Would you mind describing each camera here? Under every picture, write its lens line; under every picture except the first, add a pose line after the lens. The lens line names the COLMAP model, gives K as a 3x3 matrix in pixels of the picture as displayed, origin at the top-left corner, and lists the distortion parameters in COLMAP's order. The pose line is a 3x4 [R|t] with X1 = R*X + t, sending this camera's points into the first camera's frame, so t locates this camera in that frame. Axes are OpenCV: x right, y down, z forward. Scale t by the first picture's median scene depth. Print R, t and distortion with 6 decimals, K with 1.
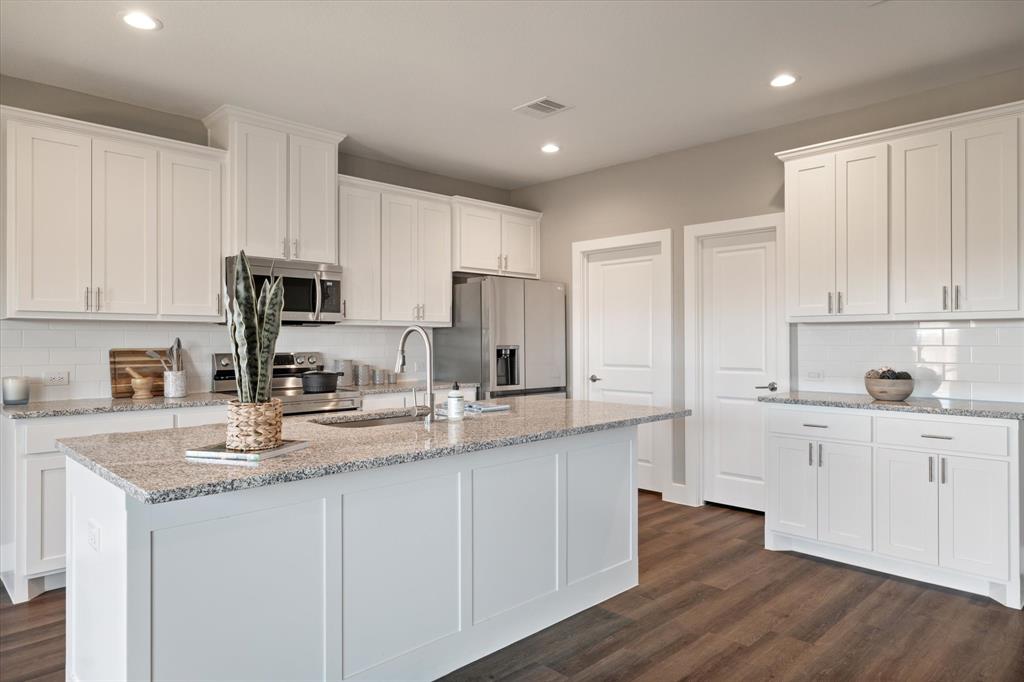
lens RADIAL K [[636.2, 0, 506.5], [0, 636.2, 342.1], [0, 0, 1]] dist [0.000691, -0.000401]
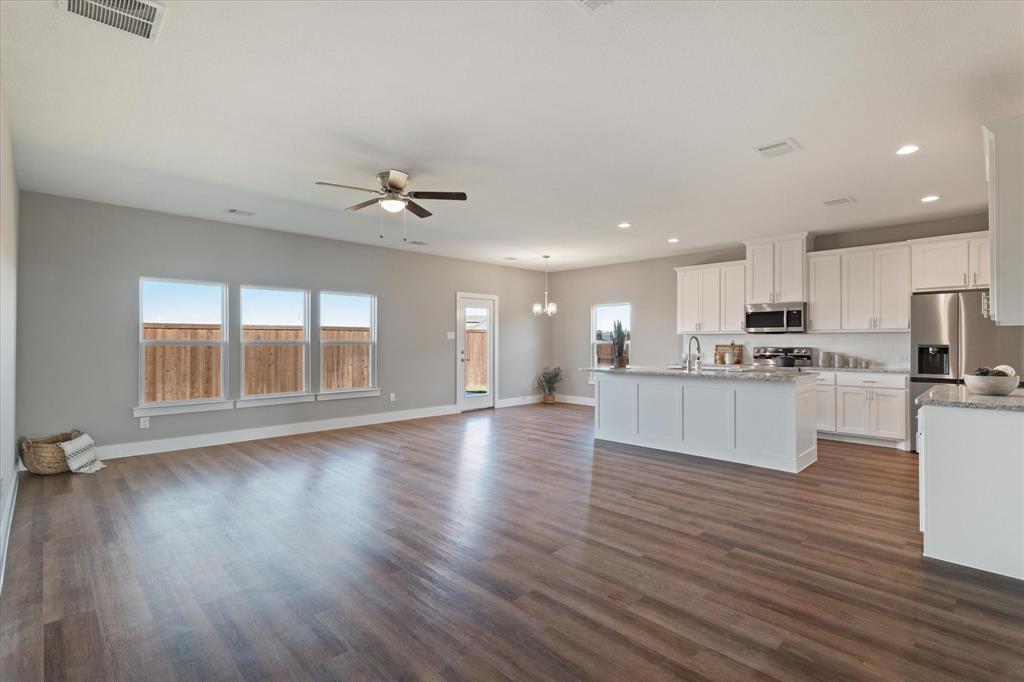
lens RADIAL K [[477.4, 0, 510.4], [0, 477.4, 340.3], [0, 0, 1]] dist [0.002827, 0.000785]
pose [[0.006543, 0.000403, -0.999979, 1.159343], [0.000372, 1.000000, 0.000405, -0.006729], [0.999979, -0.000374, 0.006543, 0.109947]]
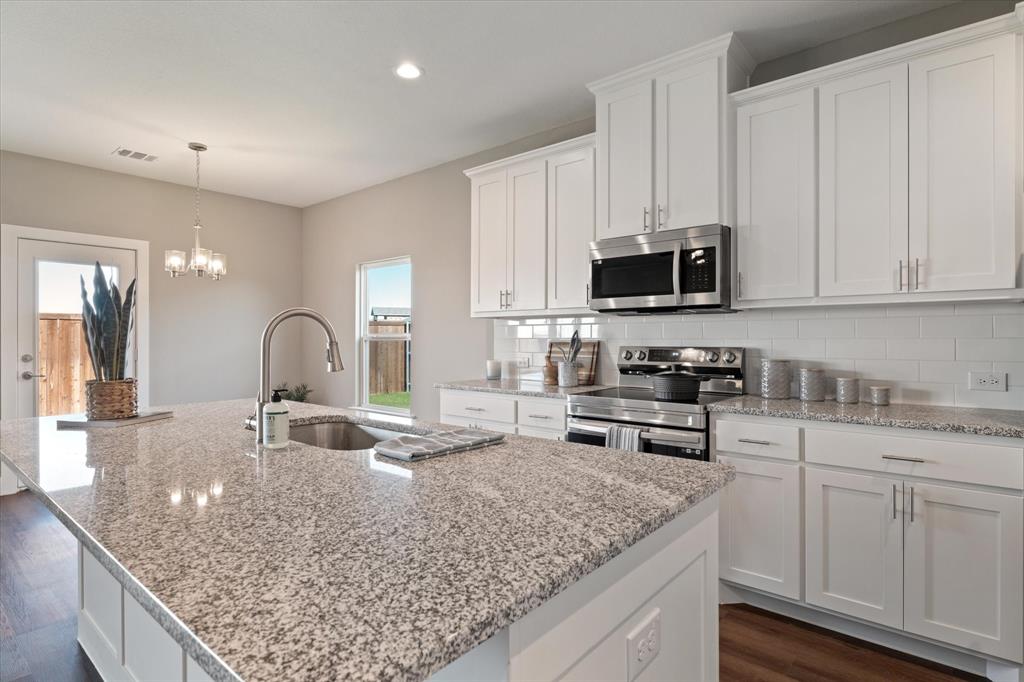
lens RADIAL K [[532.8, 0, 508.5], [0, 532.8, 343.6], [0, 0, 1]] dist [-0.003407, -0.000496]
pose [[0.098486, 0.011575, -0.995071, 0.299365], [0.001136, 0.999930, 0.011744, 0.003748], [0.995138, -0.002287, 0.098466, 0.703722]]
